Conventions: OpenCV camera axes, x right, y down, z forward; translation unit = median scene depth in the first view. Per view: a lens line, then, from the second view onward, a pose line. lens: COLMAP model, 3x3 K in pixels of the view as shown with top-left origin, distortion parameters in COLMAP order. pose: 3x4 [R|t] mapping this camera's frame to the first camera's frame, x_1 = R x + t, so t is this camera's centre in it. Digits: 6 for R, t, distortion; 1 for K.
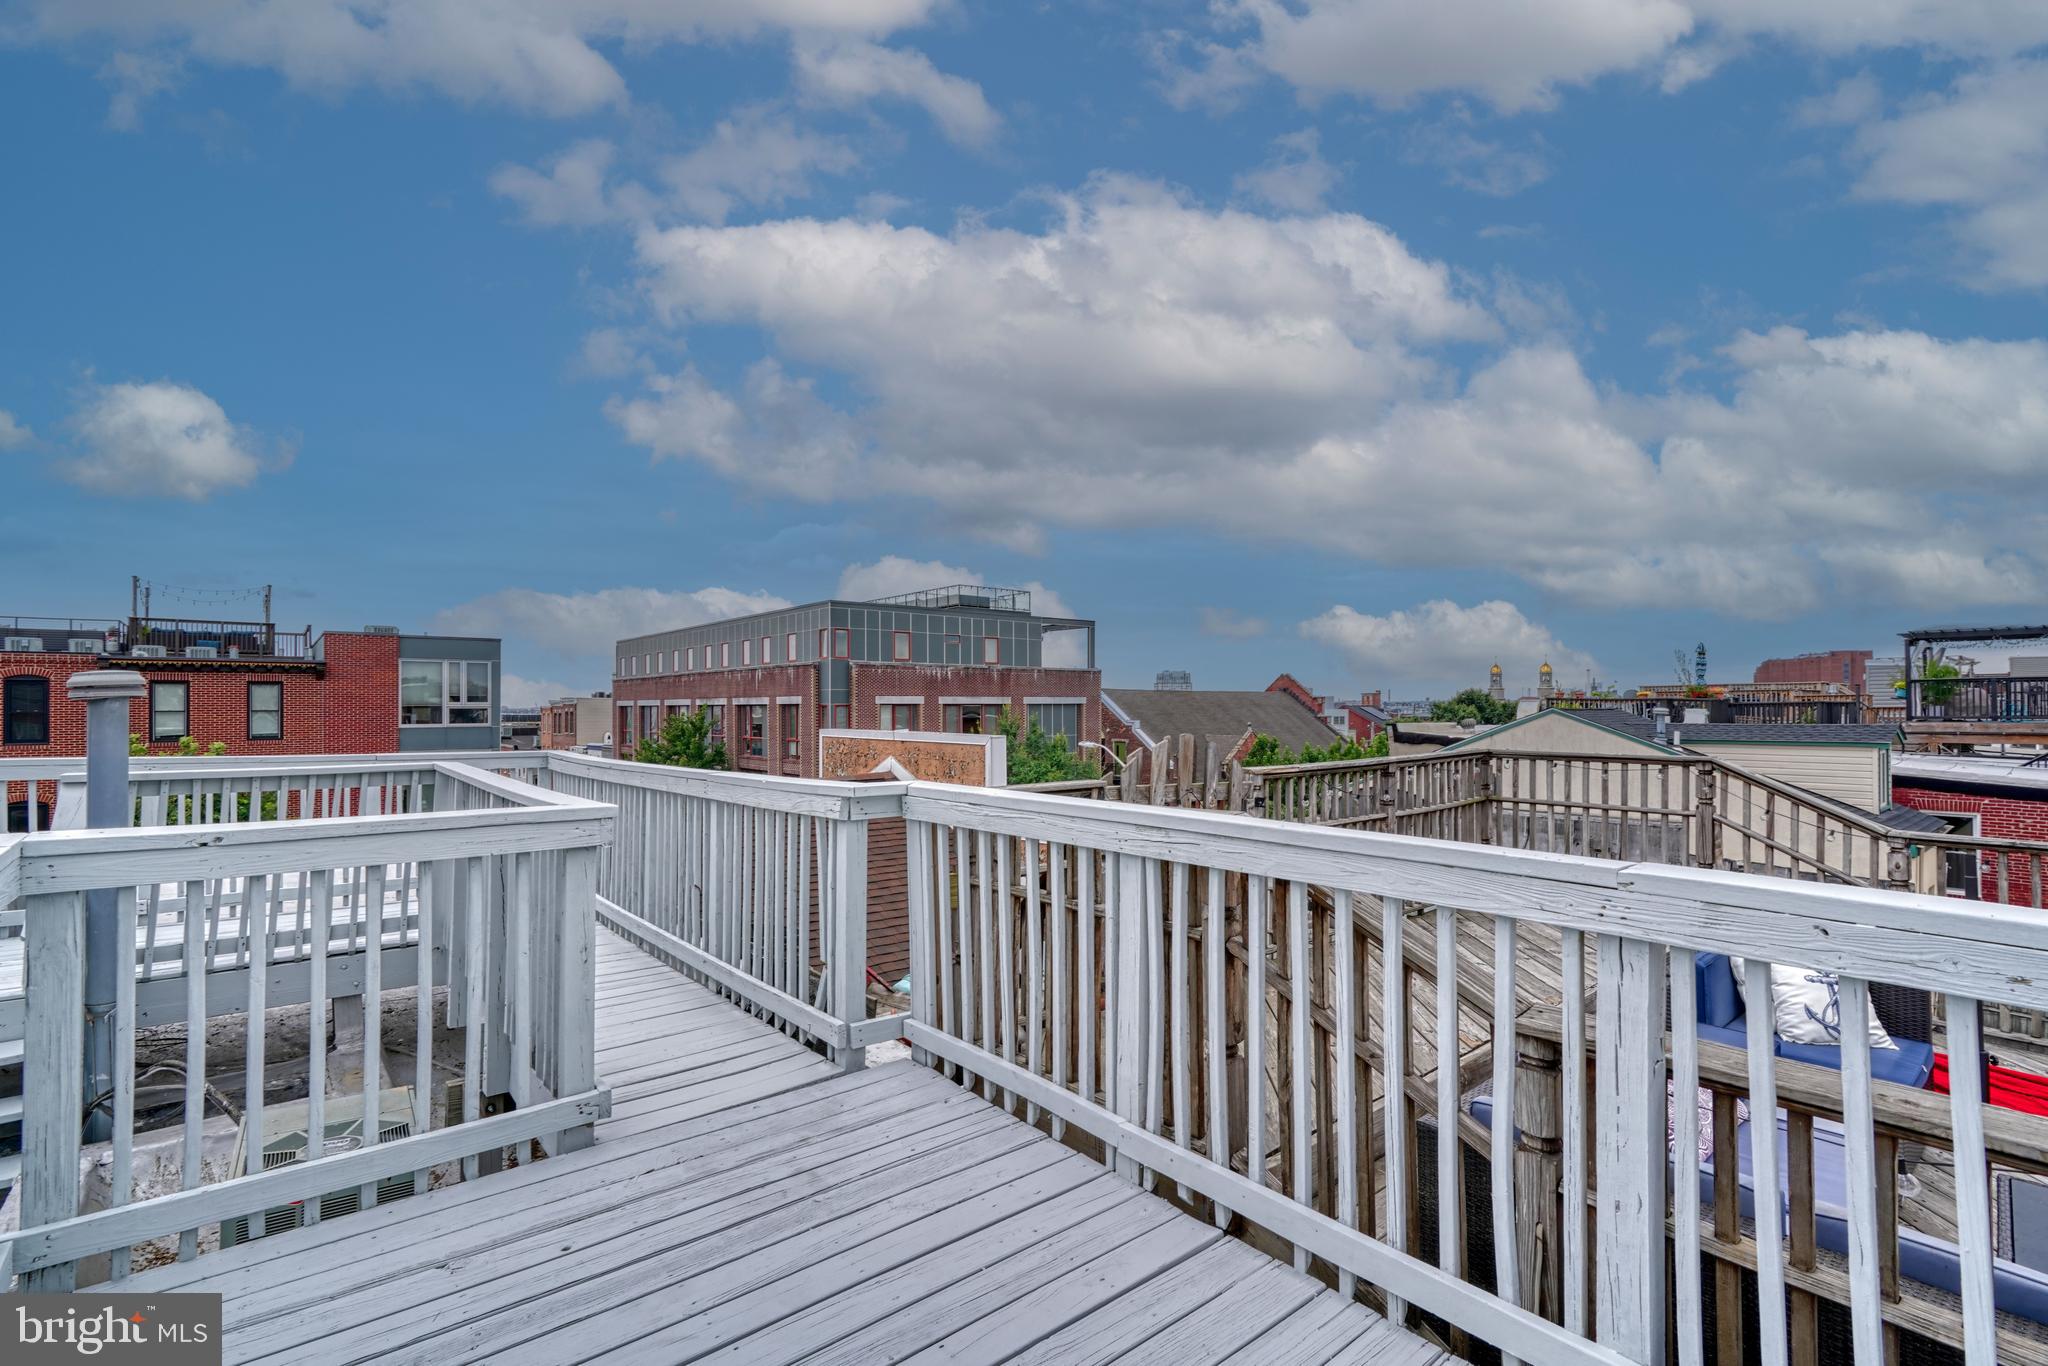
lens RADIAL K [[926.4, 0, 1012.1], [0, 926.4, 679.8], [0, 0, 1]] dist [-0.011878, 0.006423]
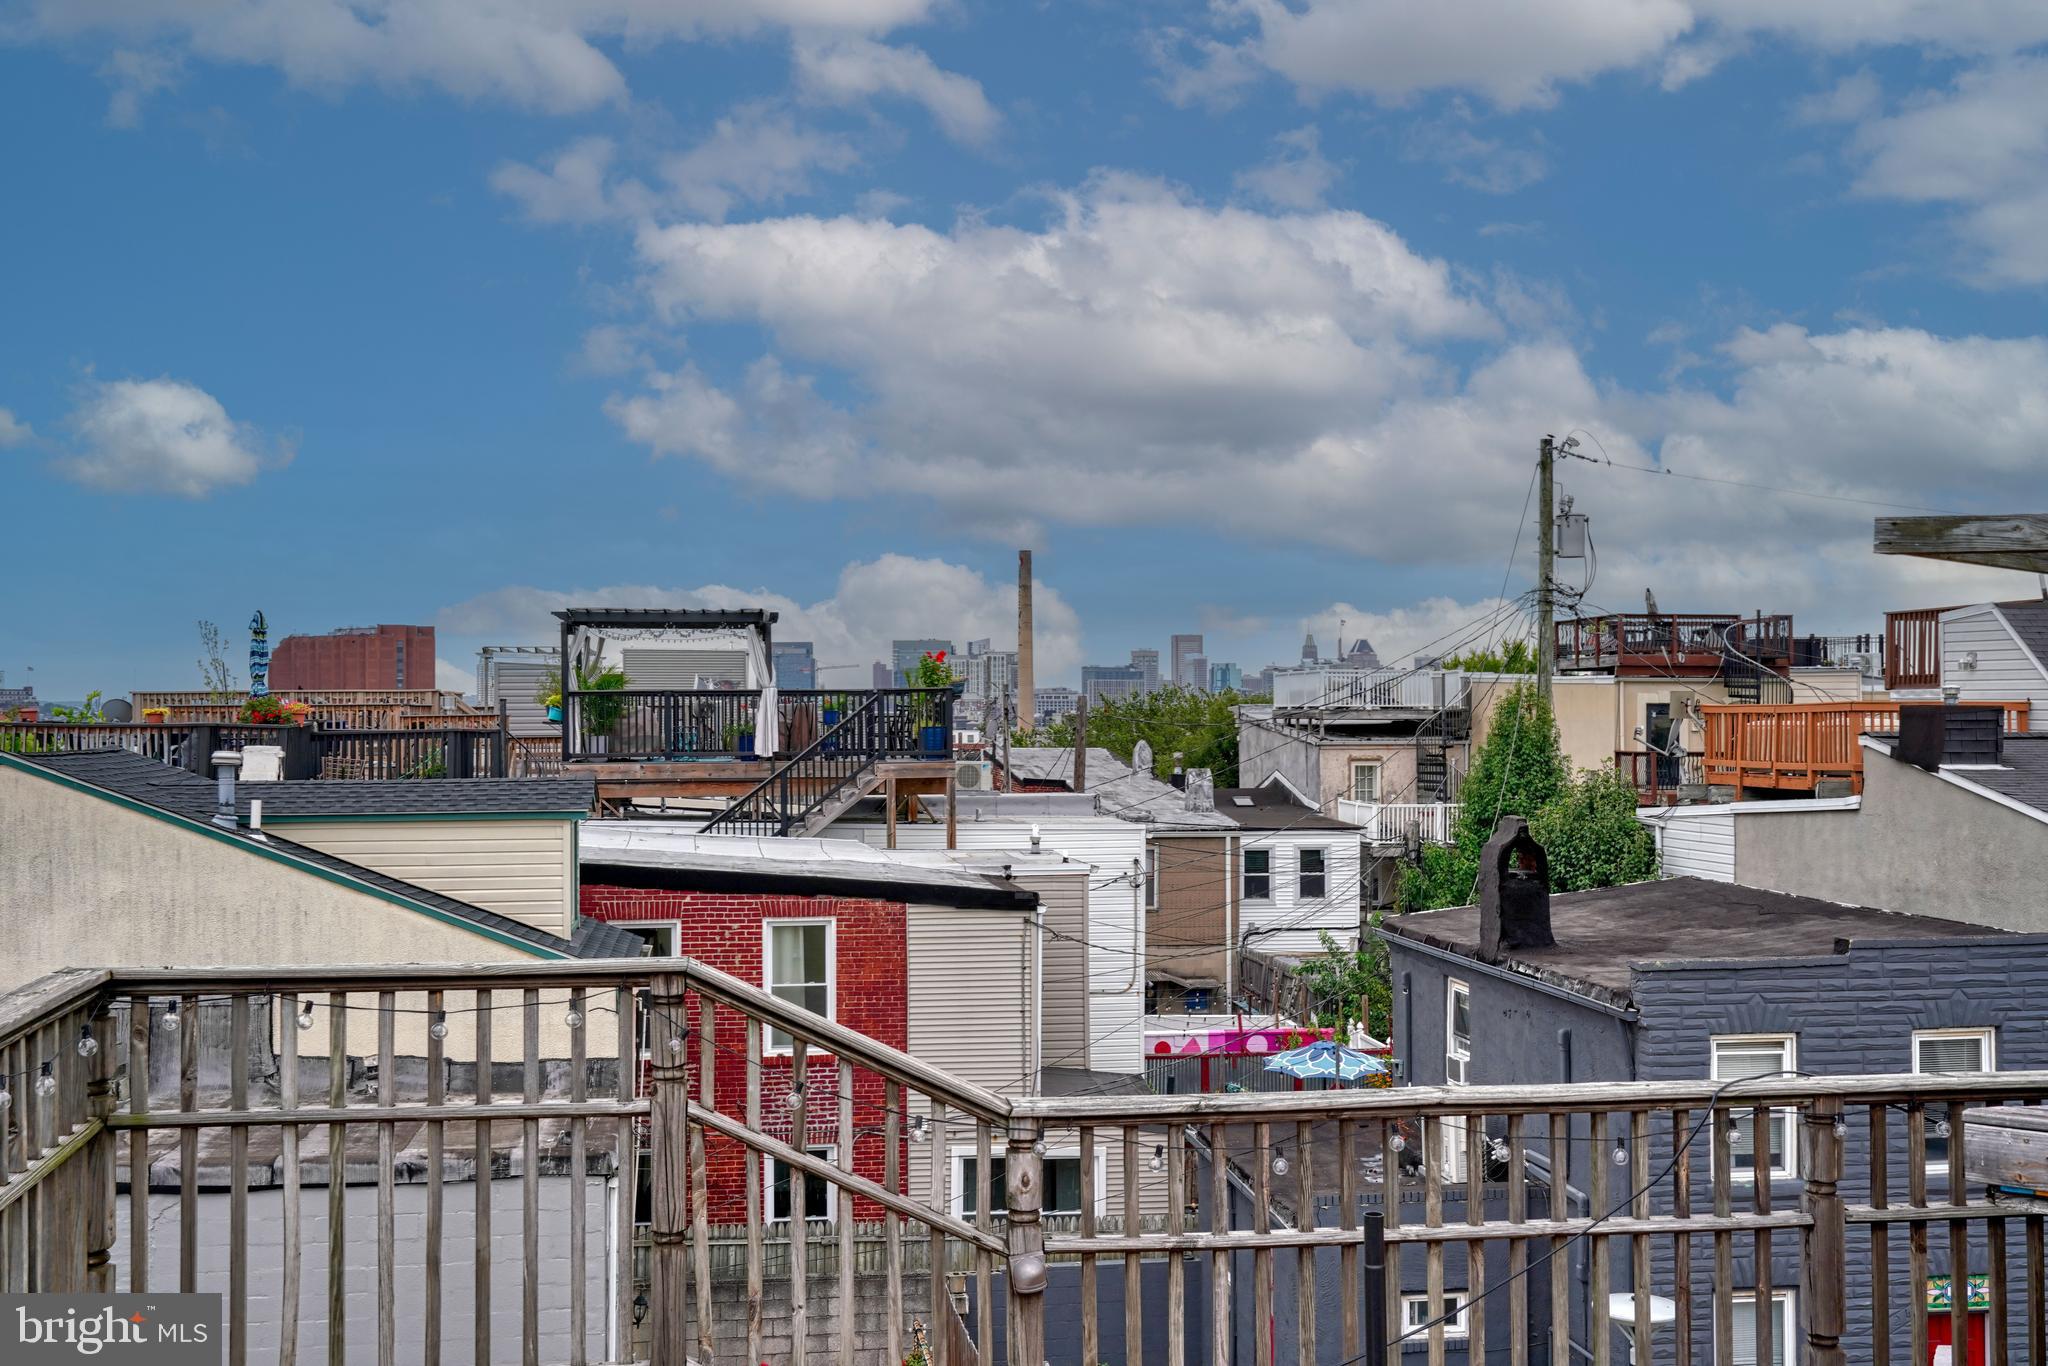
lens RADIAL K [[2003.2, 0, 1024.0], [0, 2003.2, 683.0], [0, 0, 1]] dist [-0.008931, -0.006864]
pose [[0.505793, 0.012673, 0.862562, 0.021742], [-0.021506, 0.999767, -0.002077, -0.009768], [-0.862387, -0.017500, 0.505948, 0.112523]]
